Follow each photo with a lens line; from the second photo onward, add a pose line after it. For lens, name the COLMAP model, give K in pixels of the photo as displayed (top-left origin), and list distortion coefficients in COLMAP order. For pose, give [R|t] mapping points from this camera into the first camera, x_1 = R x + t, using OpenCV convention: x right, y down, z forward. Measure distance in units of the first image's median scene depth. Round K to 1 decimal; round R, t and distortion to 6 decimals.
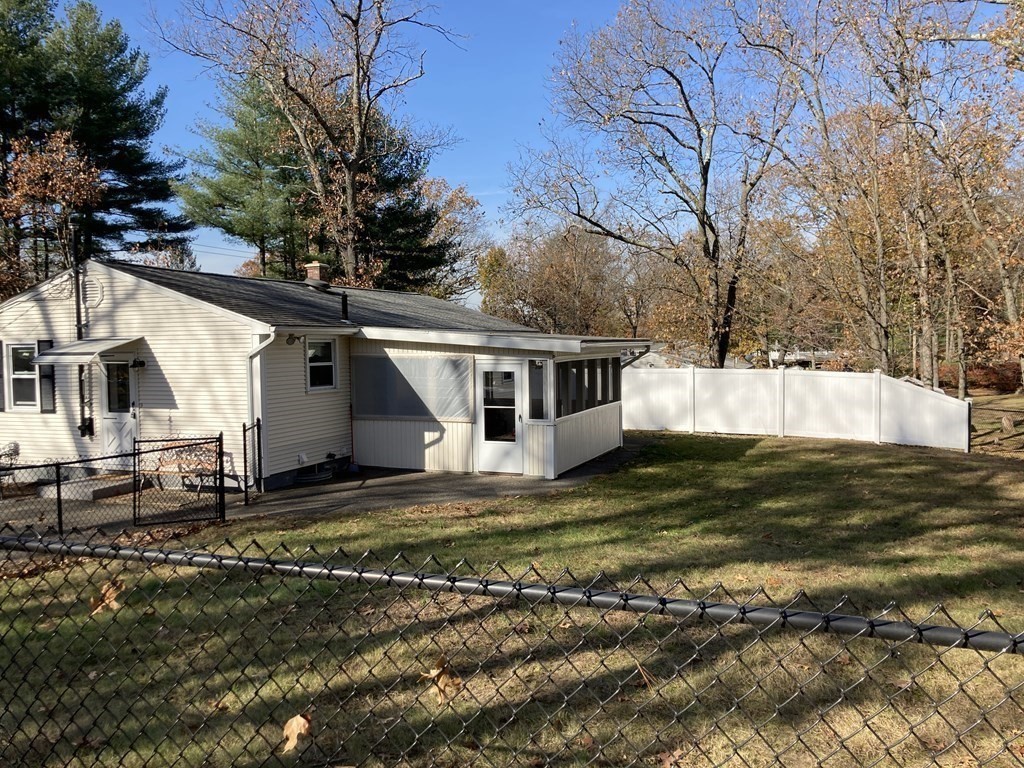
lens RADIAL K [[833.0, 0, 512.0], [0, 833.0, 384.0], [0, 0, 1]] dist [0.038723, -0.024741]
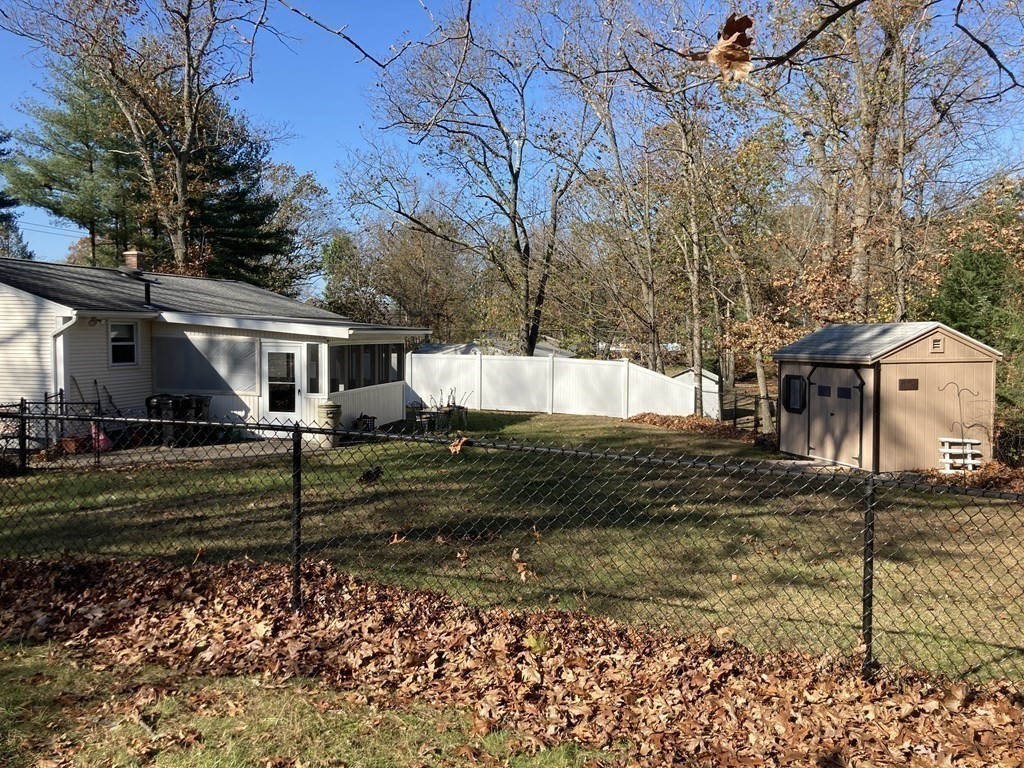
lens RADIAL K [[843.5, 0, 512.0], [0, 843.5, 384.0], [0, 0, 1]] dist [-0.044447, 0.129065]
pose [[0.987683, 0.011892, 0.156017, 0.054653], [-0.014151, 0.999810, 0.013378, 0.004000], [-0.155828, -0.015421, 0.987664, -0.104228]]
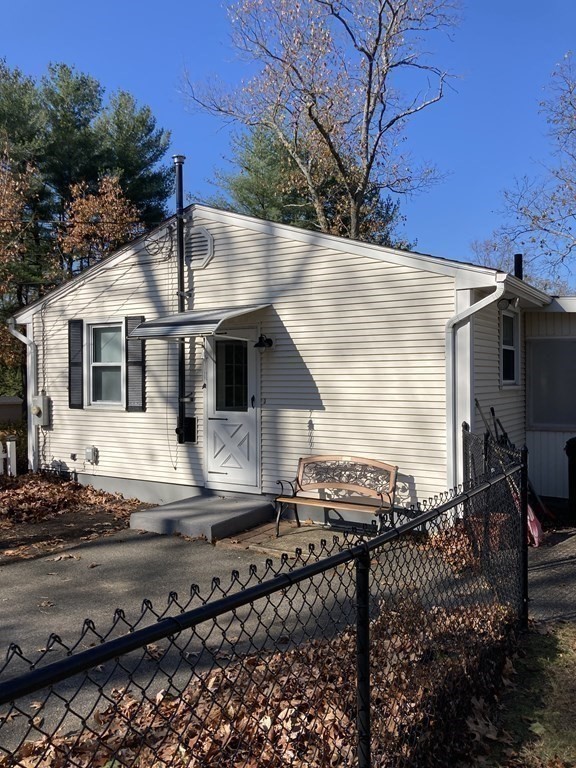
lens RADIAL K [[624.7, 0, 288.0], [0, 624.7, 384.0], [0, 0, 1]] dist [0.038723, -0.024741]
pose [[0.983557, 0.013177, -0.180118, -0.143862], [-0.019330, 0.999286, -0.032452, 0.011992], [0.179562, 0.035400, 0.983109, 0.212355]]
